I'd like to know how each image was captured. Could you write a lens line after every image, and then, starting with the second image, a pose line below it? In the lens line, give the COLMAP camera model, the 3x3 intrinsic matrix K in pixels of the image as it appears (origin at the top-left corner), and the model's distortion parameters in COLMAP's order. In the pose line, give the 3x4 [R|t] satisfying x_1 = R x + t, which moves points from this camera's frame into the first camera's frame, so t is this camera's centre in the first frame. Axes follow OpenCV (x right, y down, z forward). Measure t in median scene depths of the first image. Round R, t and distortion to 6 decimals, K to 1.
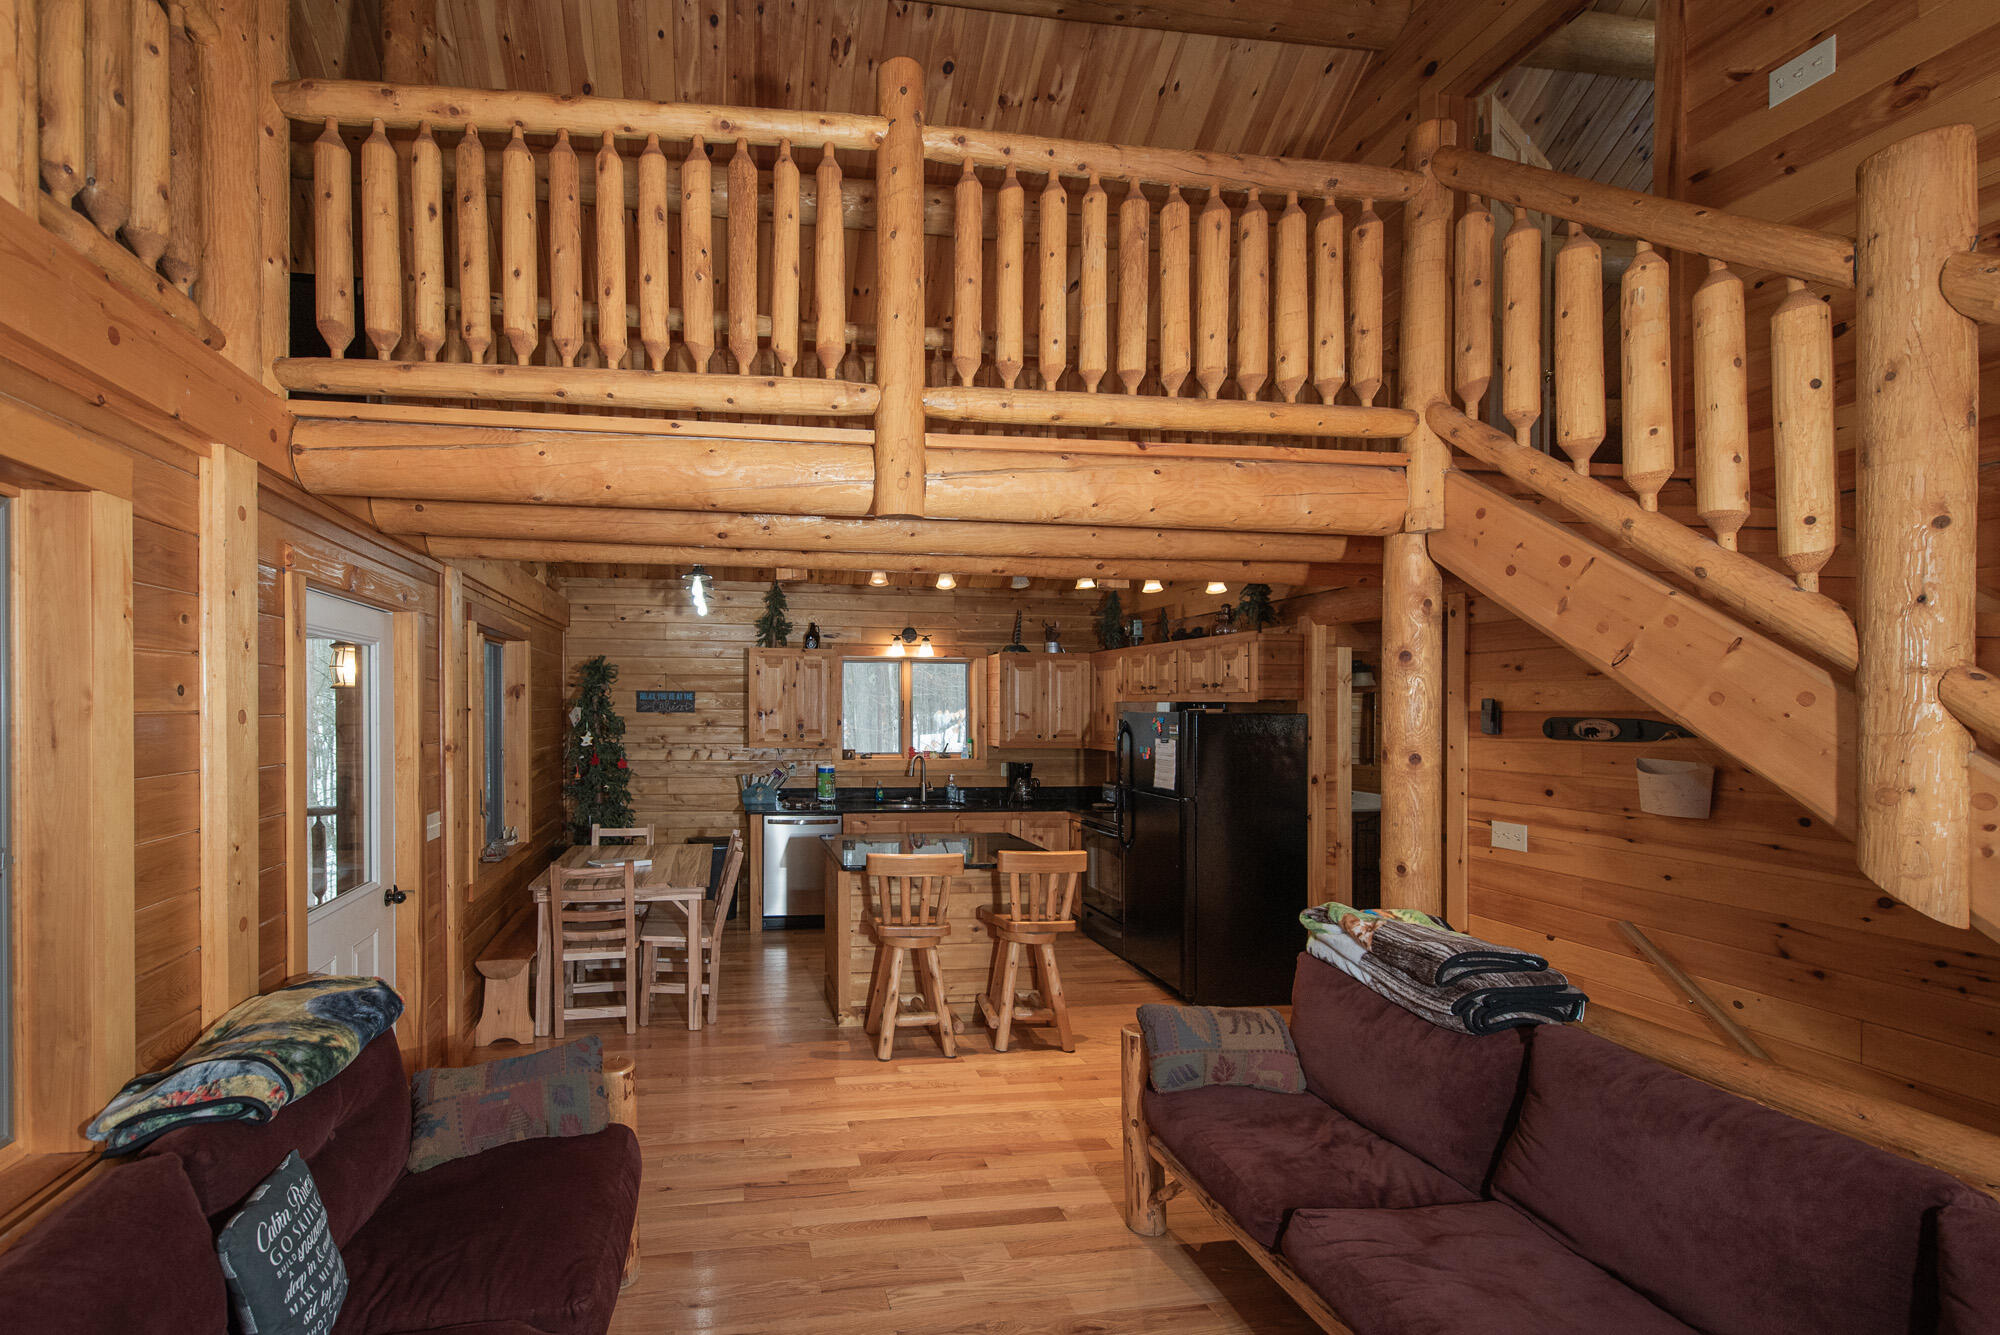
lens RADIAL K [[758.5, 0, 835.8], [0, 758.5, 713.5], [0, 0, 1]] dist [0.009188, -0.002731]
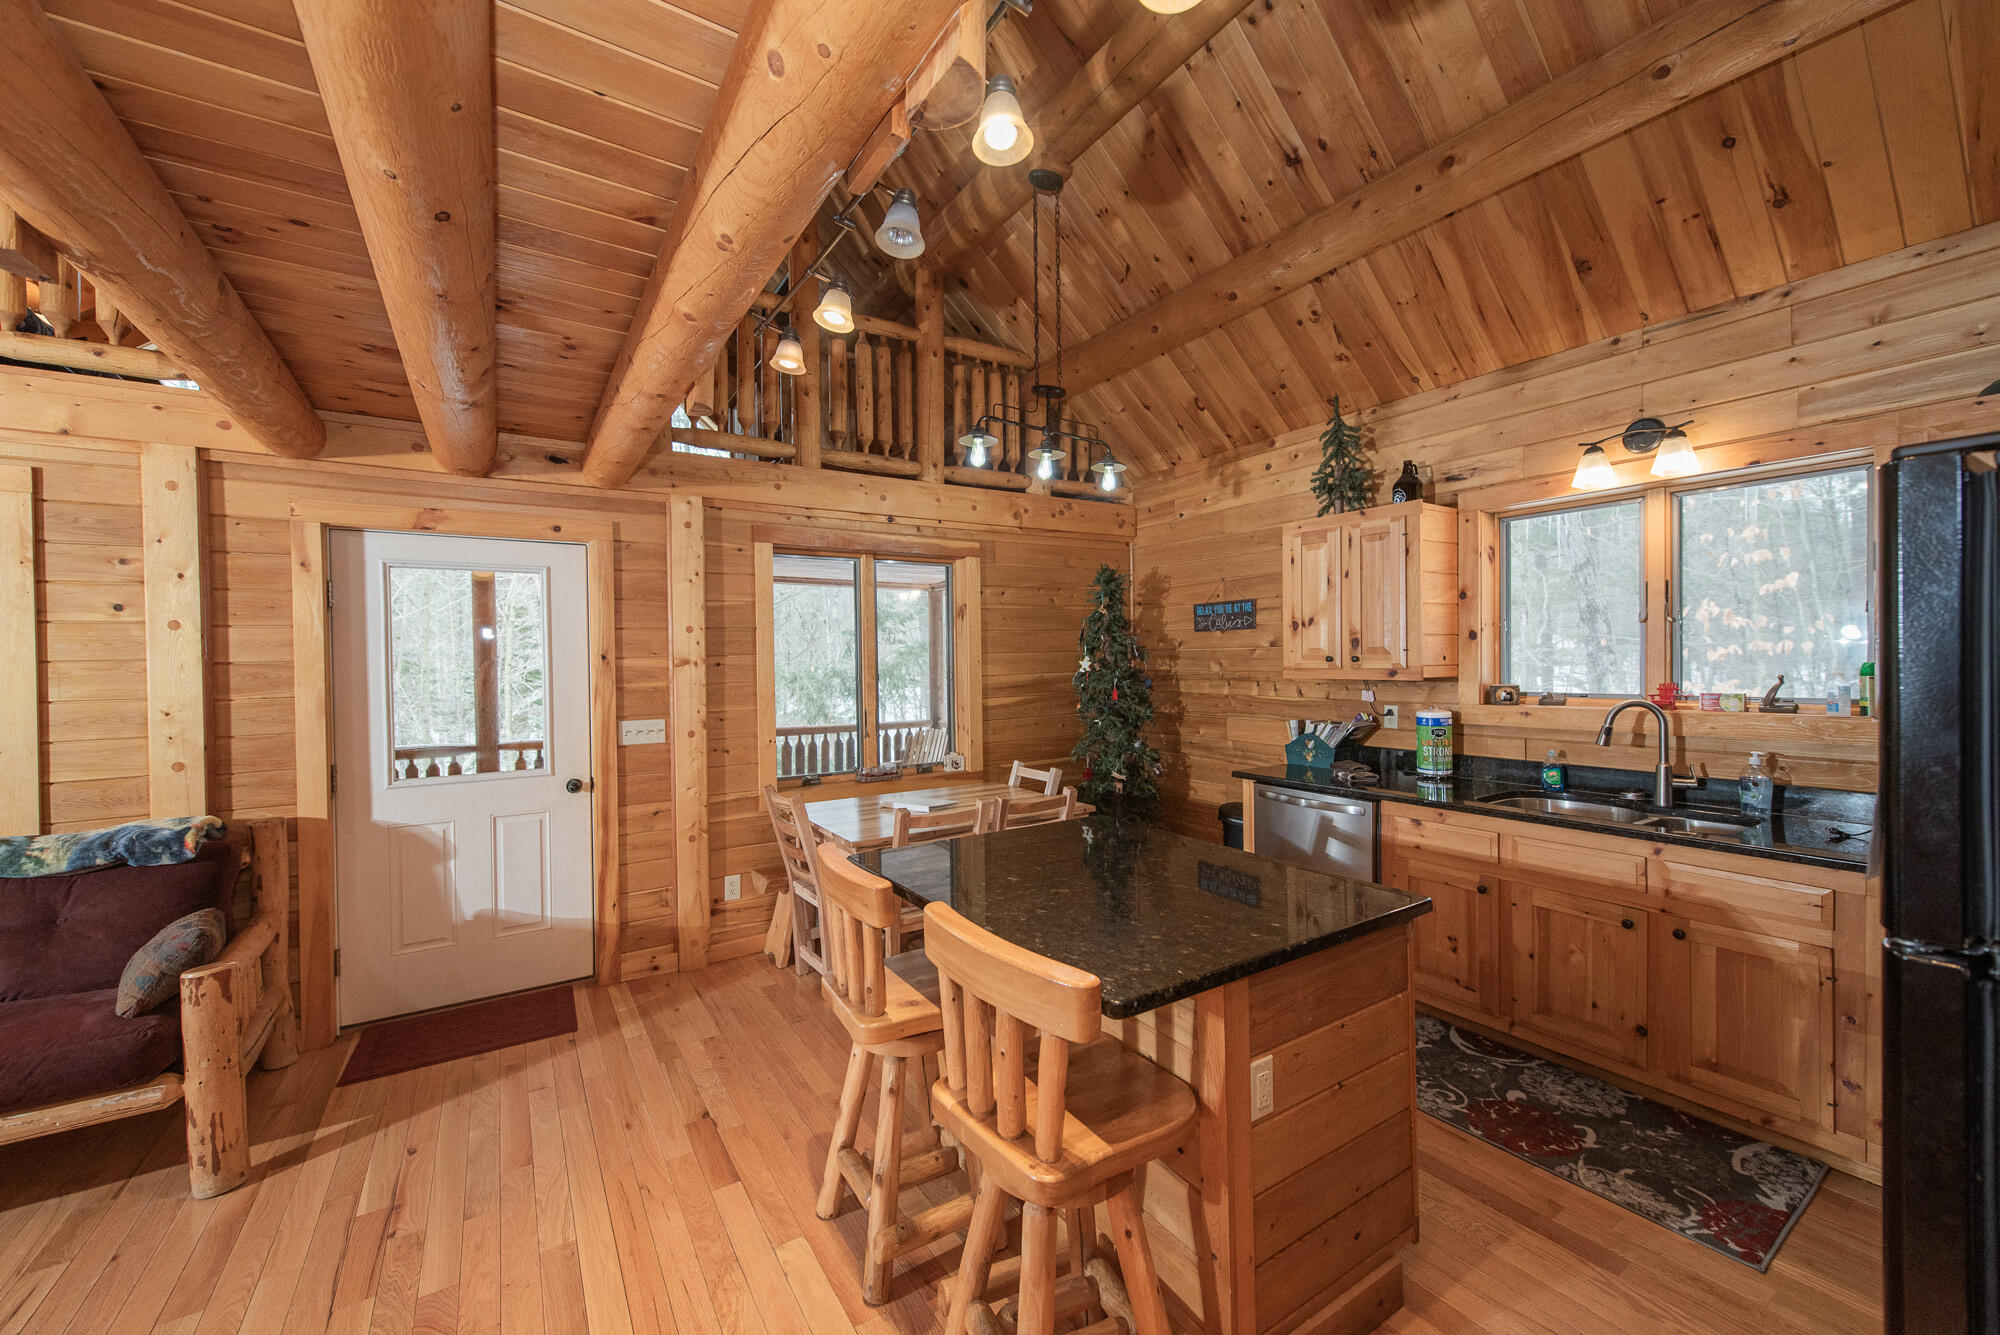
lens RADIAL K [[758.5, 0, 997.3], [0, 758.5, 664.5], [0, 0, 1]] dist [0.009188, -0.002731]
pose [[0.447636, -0.006932, -0.894189, 0.342432], [0.013626, 0.999907, -0.000931, 0.029473], [0.894112, -0.011767, 0.447688, 0.469120]]
